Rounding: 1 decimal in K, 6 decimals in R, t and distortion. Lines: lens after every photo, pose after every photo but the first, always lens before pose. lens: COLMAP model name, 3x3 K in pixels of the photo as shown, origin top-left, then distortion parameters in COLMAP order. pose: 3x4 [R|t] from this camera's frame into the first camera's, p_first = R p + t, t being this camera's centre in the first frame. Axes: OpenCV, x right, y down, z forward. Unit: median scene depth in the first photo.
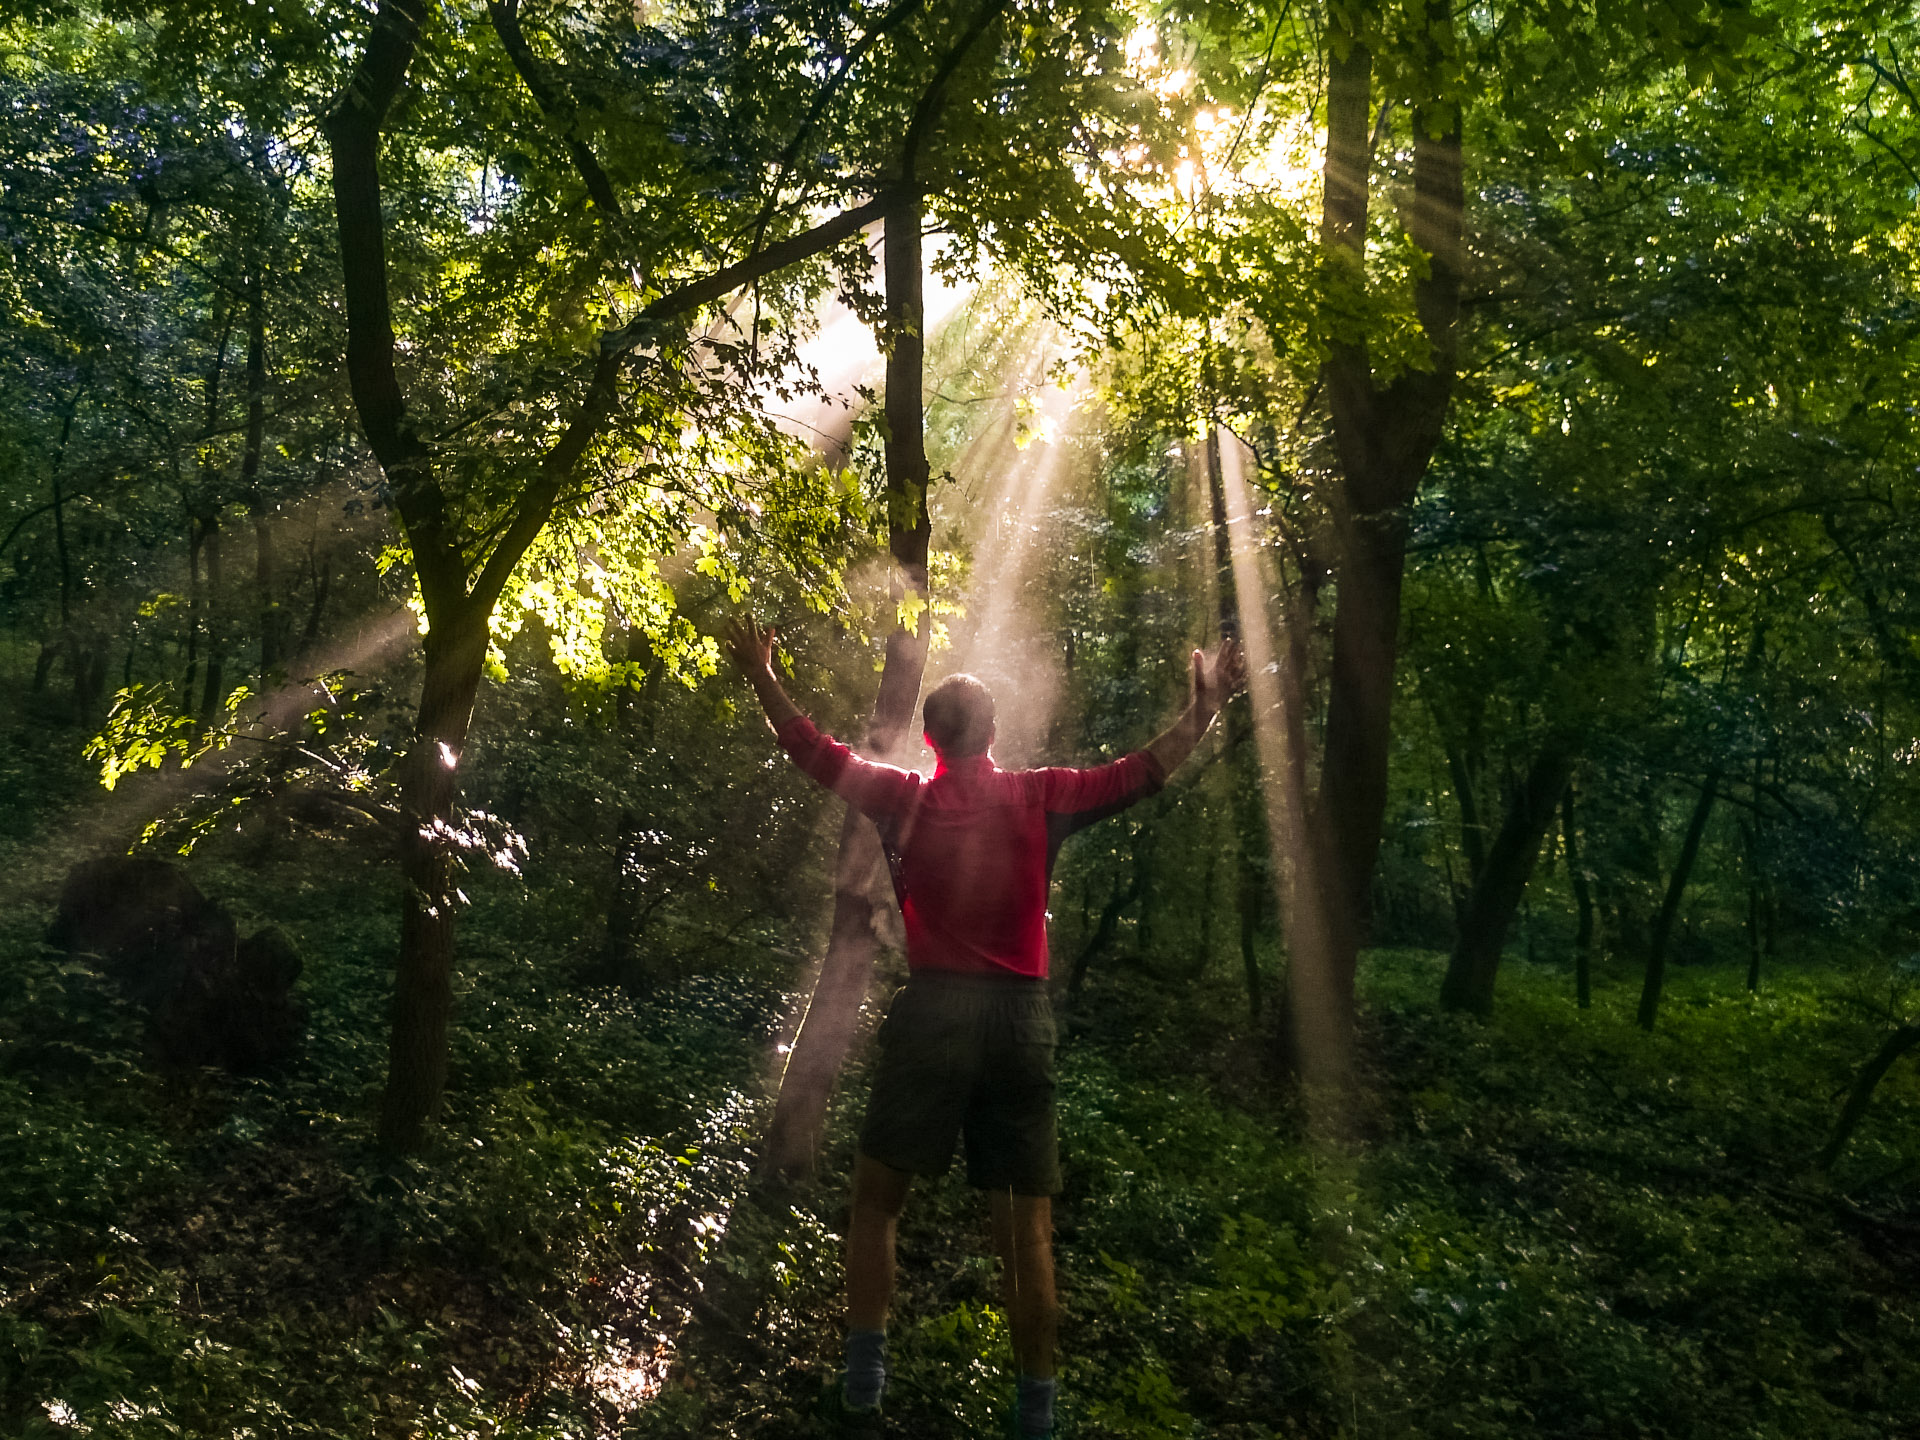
lens RADIAL K [[1551.4, 0, 960.0], [0, 1551.4, 720.0], [0, 0, 1]] dist [0.007165, 0.001592]
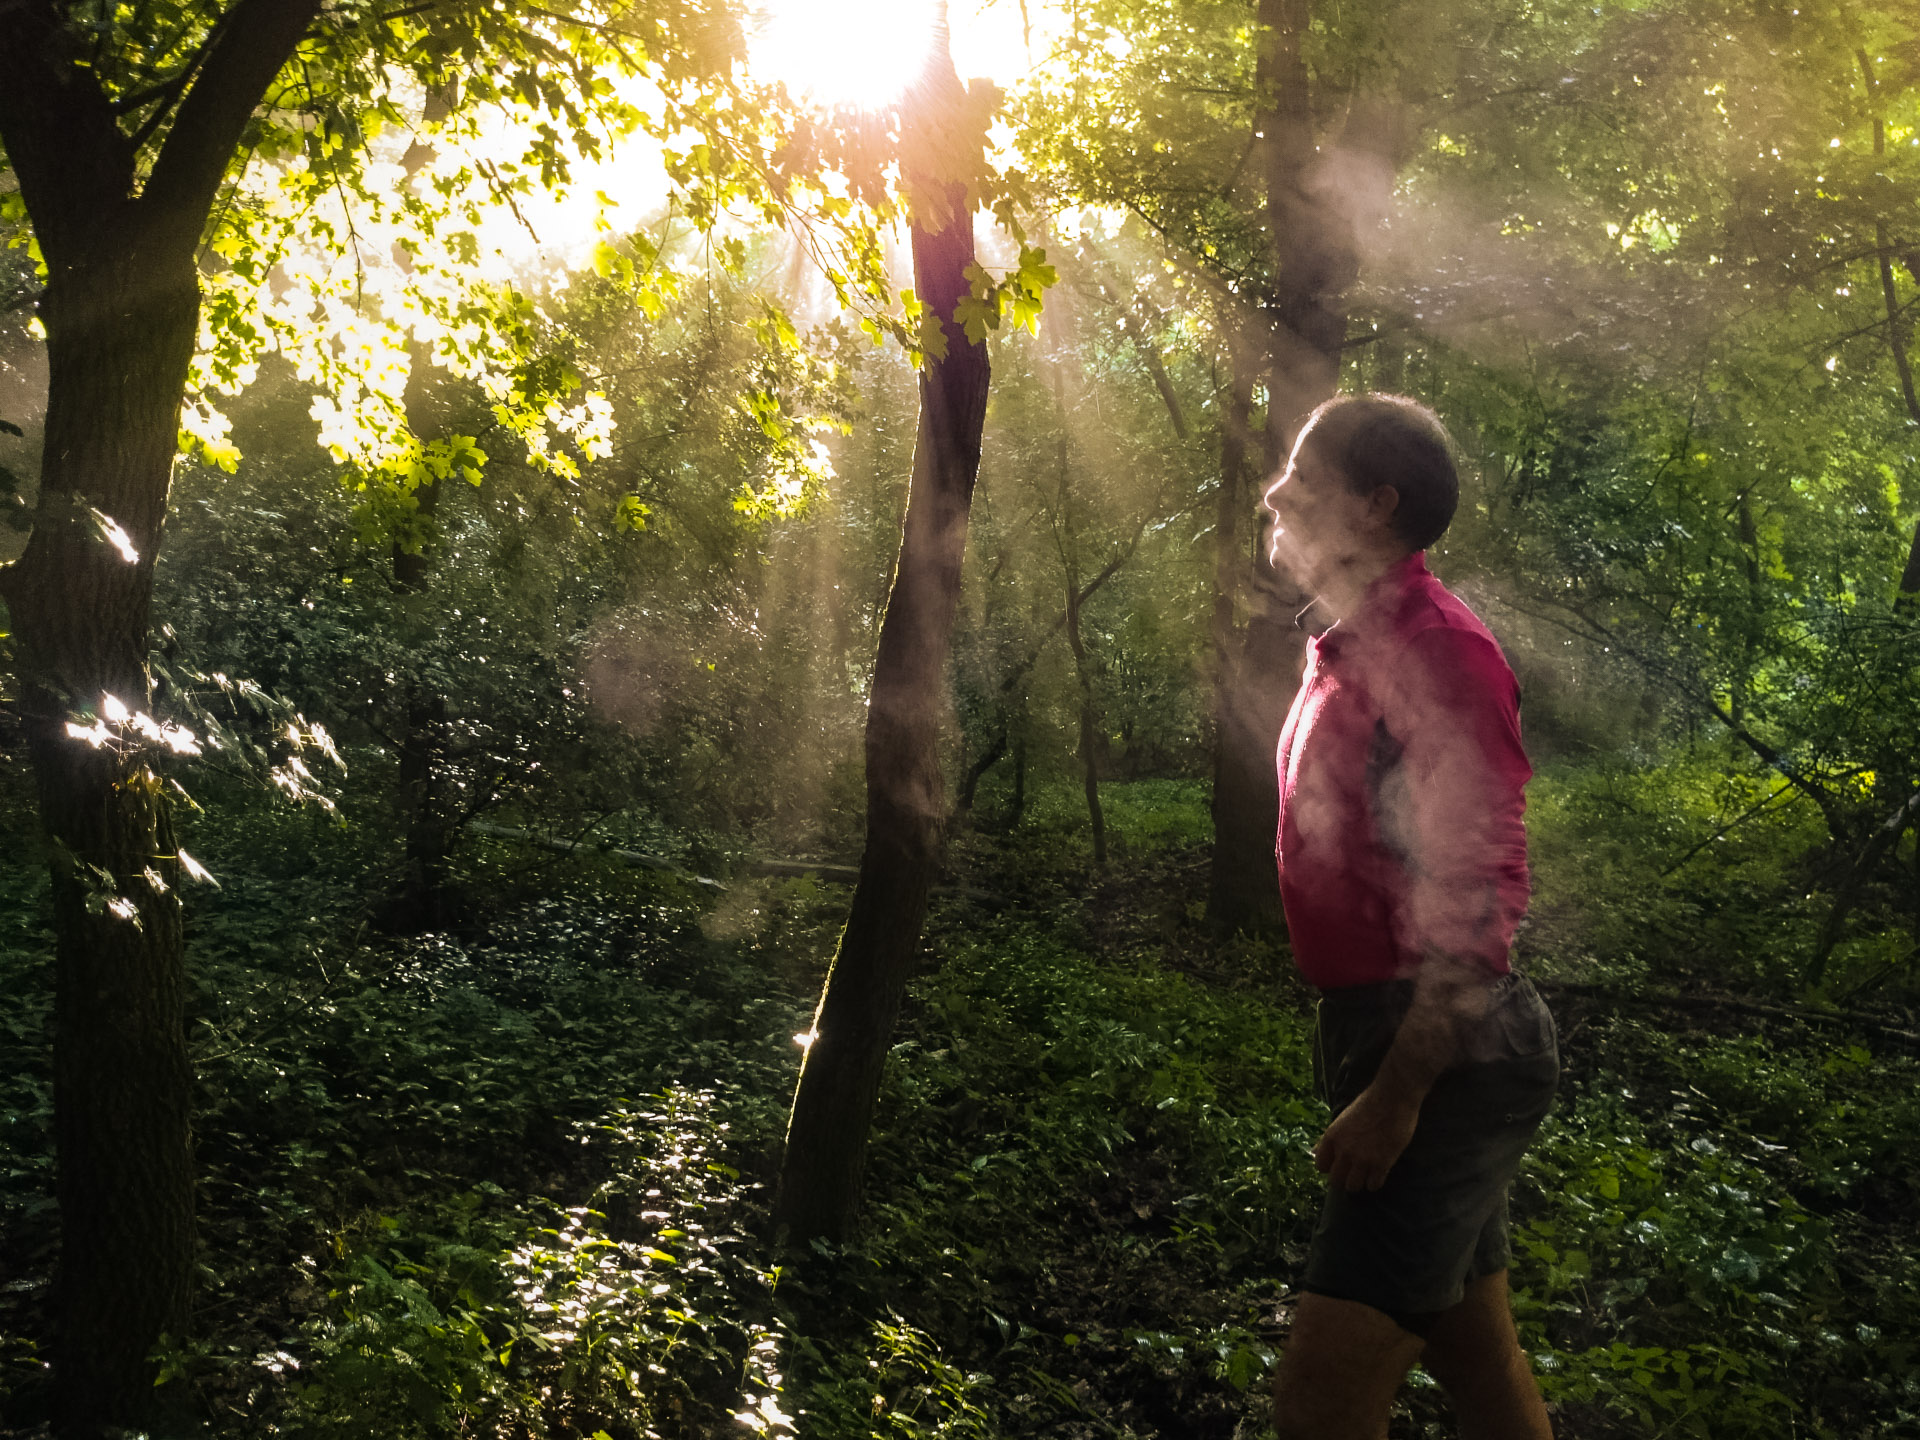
lens RADIAL K [[1662.3, 0, 1243.9], [0, 1662.3, 726.6], [0, 0, 1]] dist [0.133973, -0.219150]
pose [[0.966849, -0.070543, 0.245412, -0.087850], [0.046788, 0.993753, 0.101324, 0.022824], [-0.251026, -0.086483, 0.964109, 0.277451]]
